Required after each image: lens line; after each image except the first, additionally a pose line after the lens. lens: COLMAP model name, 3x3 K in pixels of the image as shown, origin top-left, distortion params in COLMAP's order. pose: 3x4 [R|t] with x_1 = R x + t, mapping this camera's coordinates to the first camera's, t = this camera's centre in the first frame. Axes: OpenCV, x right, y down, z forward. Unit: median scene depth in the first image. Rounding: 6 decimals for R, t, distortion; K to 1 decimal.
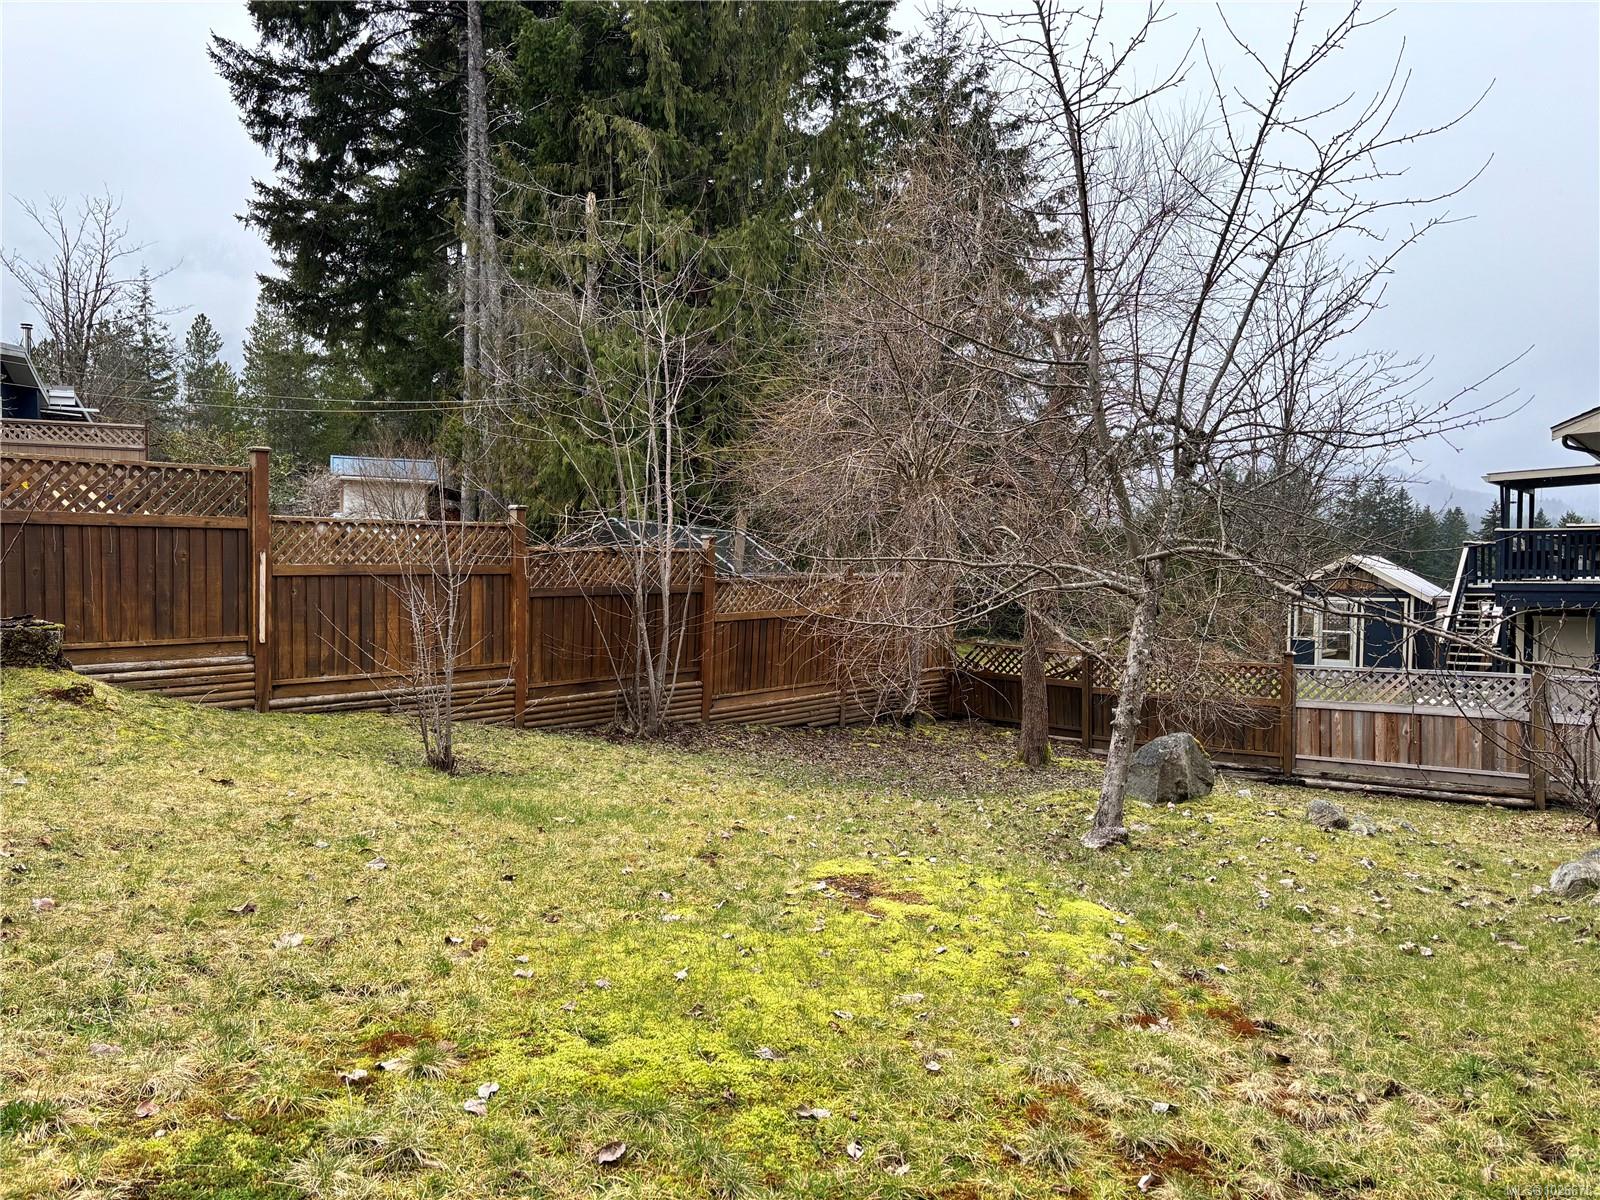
lens RADIAL K [[1196.2, 0, 801.1], [0, 1196.2, 598.4], [0, 0, 1]] dist [0.021470, -0.022769]
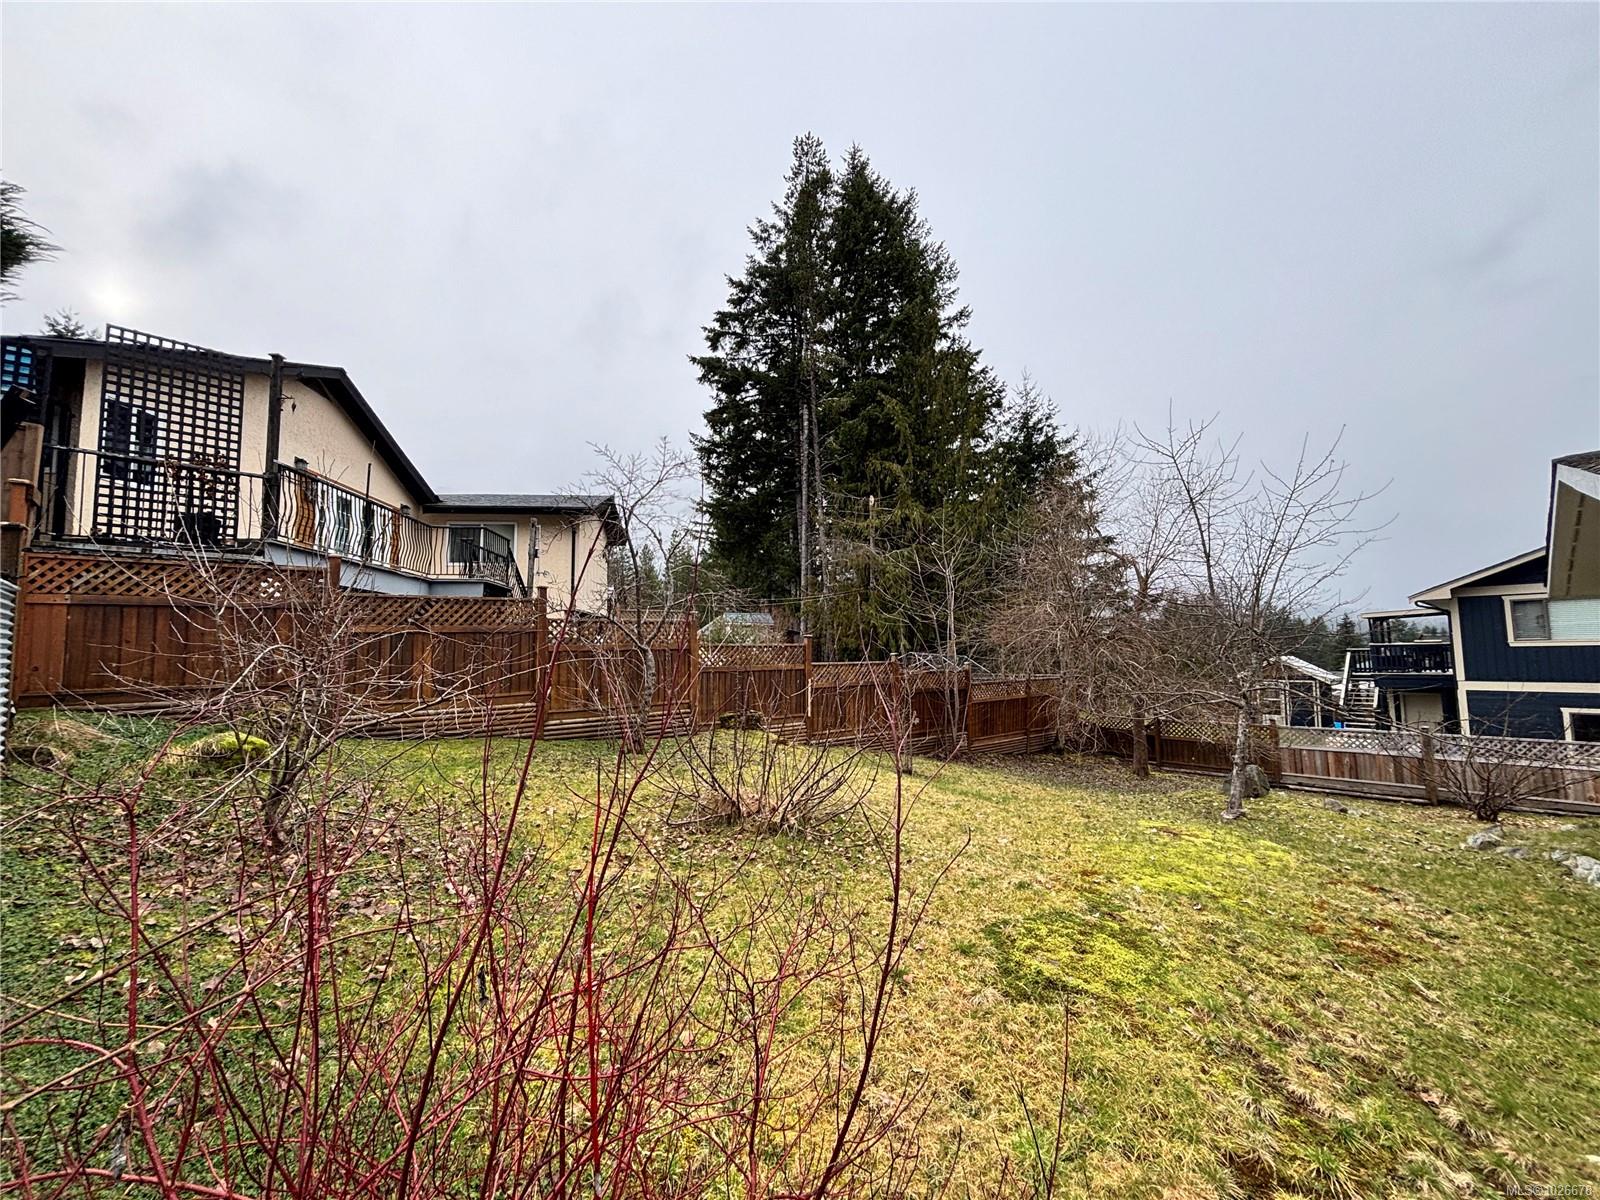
lens RADIAL K [[641.4, 0, 797.1], [0, 641.4, 608.3], [0, 0, 1]] dist [0.005546, -0.001554]
pose [[0.983038, -0.028228, -0.181217, -0.121660], [0.009385, 0.994532, -0.104008, -0.025191], [0.183162, 0.100543, 0.977928, -0.138999]]
